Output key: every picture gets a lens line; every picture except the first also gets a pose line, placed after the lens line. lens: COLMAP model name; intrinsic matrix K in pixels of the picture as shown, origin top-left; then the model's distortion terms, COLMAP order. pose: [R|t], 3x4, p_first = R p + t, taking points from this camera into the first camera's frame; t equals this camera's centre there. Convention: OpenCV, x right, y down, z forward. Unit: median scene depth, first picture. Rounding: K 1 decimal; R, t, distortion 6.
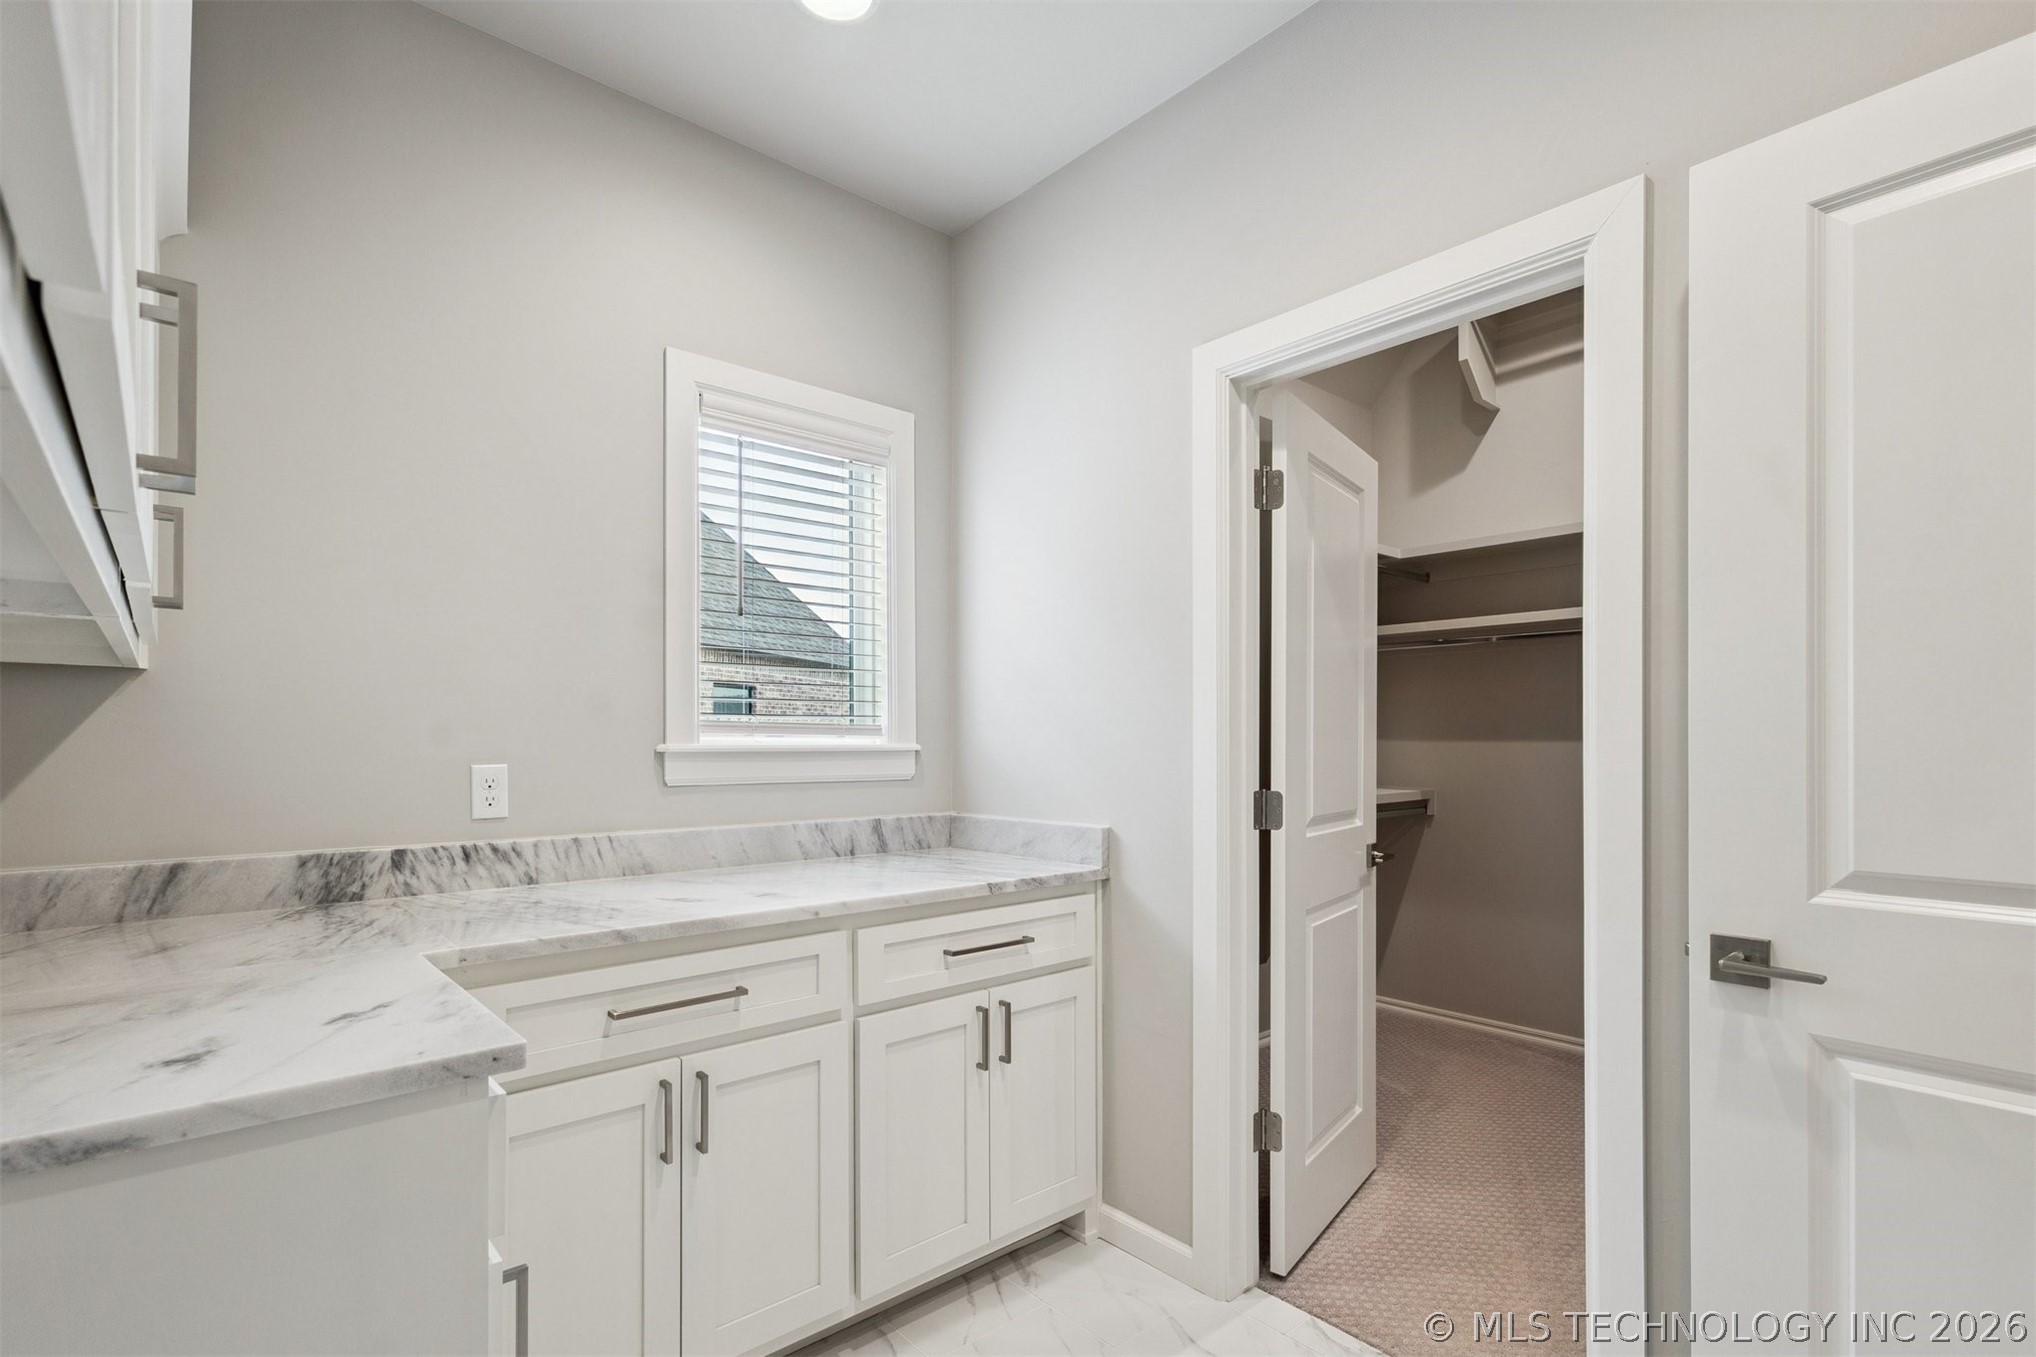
lens RADIAL K [[938.8, 0, 1067.6], [0, 938.8, 748.1], [0, 0, 1]] dist [0.008477, -0.002191]
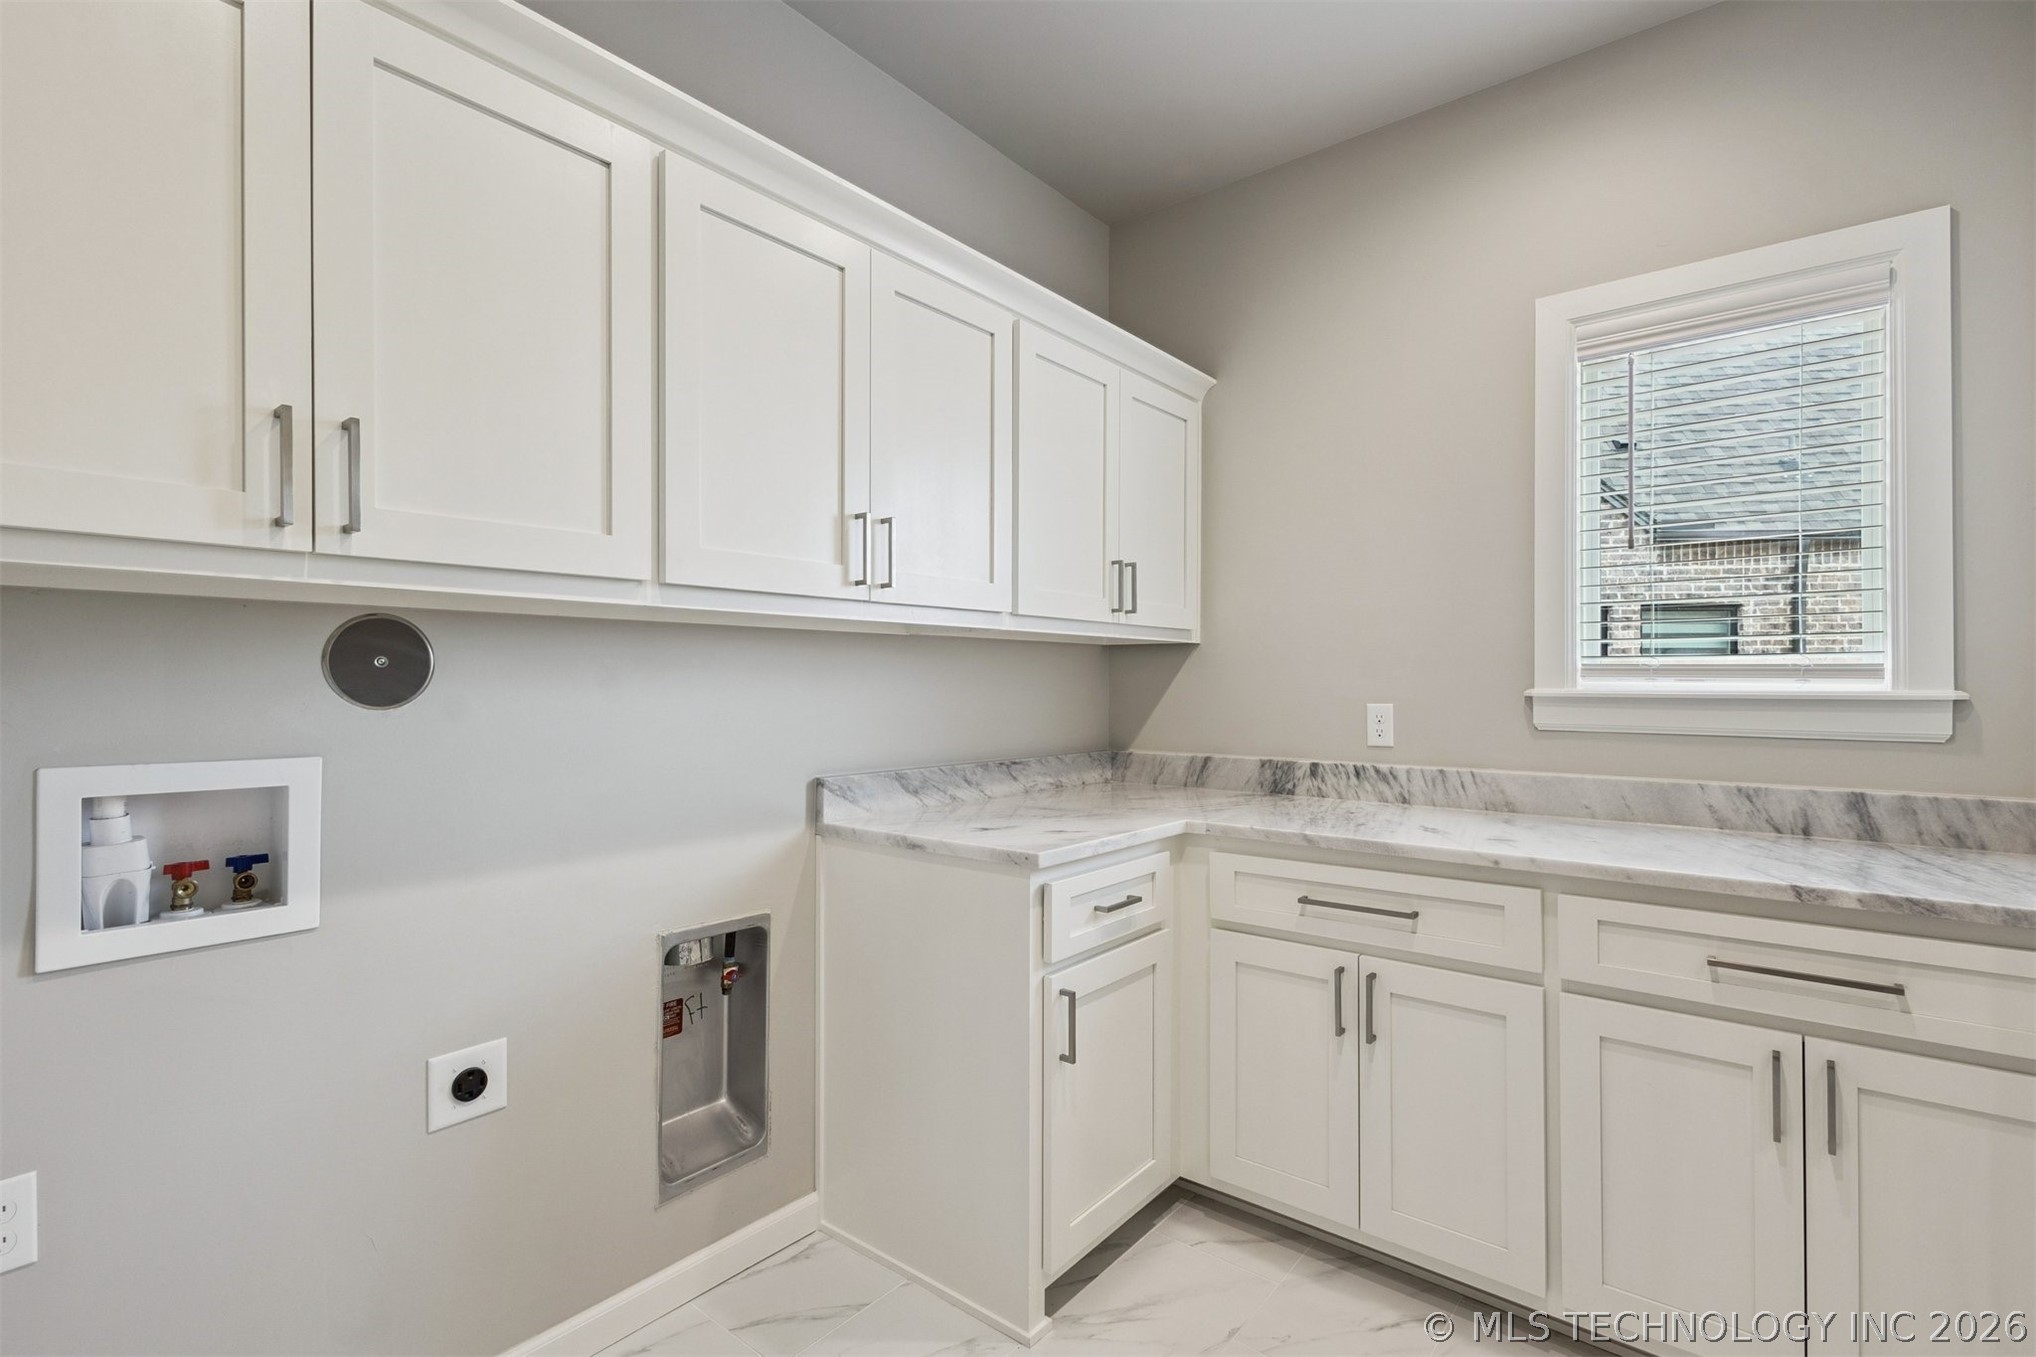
lens RADIAL K [[938.8, 0, 1022.2], [0, 938.8, 676.7], [0, 0, 1]] dist [0.008477, -0.002191]
pose [[0.163654, -0.007503, -0.986489, 0.550115], [-0.007869, 0.999929, -0.008911, -0.004329], [0.986486, 0.009221, 0.163584, 0.312482]]
